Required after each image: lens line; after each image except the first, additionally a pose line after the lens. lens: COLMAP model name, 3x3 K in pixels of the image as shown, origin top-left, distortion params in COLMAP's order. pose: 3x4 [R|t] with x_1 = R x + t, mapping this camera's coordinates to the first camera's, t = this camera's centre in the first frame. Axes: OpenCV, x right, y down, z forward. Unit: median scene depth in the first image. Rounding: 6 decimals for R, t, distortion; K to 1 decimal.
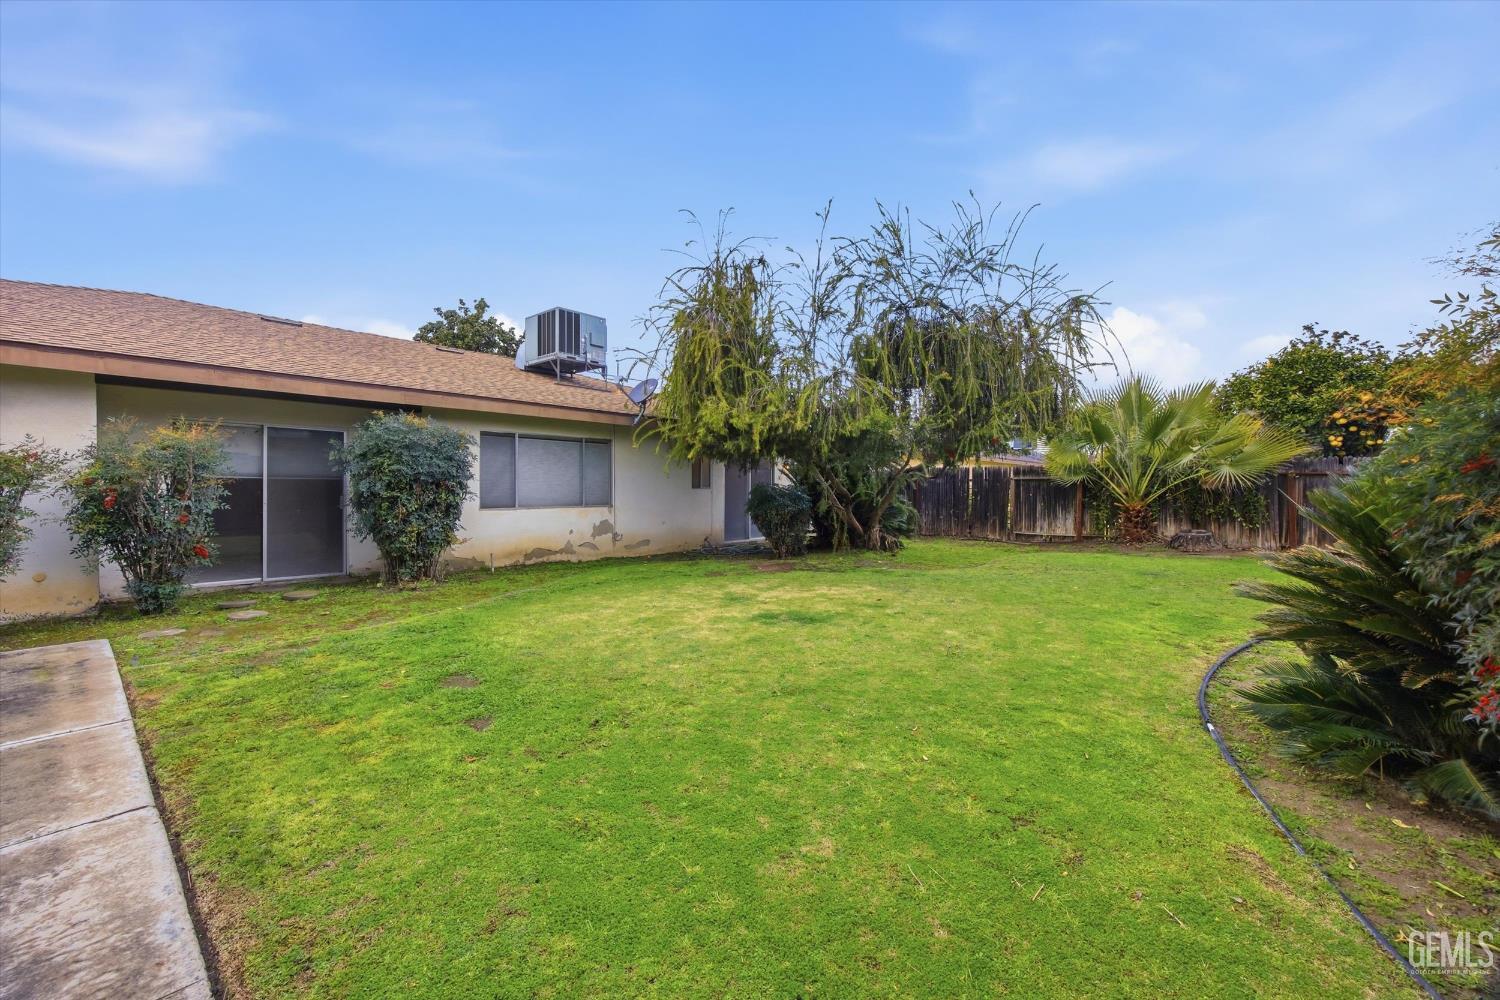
lens RADIAL K [[587.4, 0, 744.0], [0, 587.4, 488.5], [0, 0, 1]] dist [-0.026997, 0.006761]
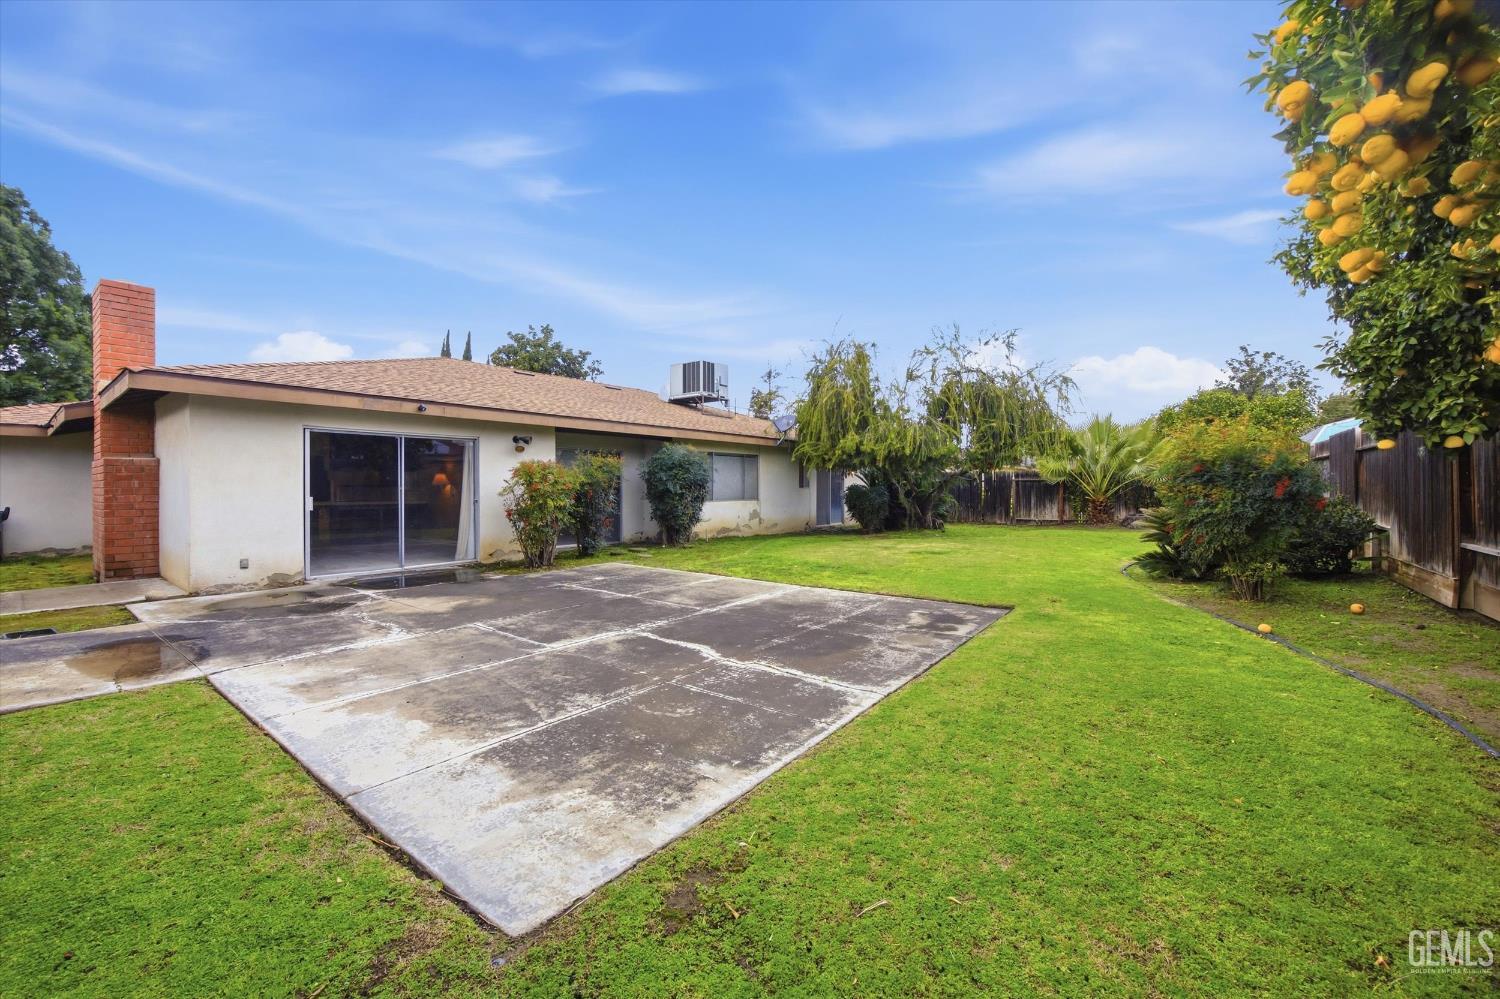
lens RADIAL K [[601.4, 0, 745.1], [0, 601.4, 491.6], [0, 0, 1]] dist [-0.011129, 0.000110]
pose [[0.998122, -0.004887, 0.061065, -0.336429], [0.004790, 0.999987, 0.001740, 0.006101], [-0.061072, -0.001444, 0.998132, -0.491662]]
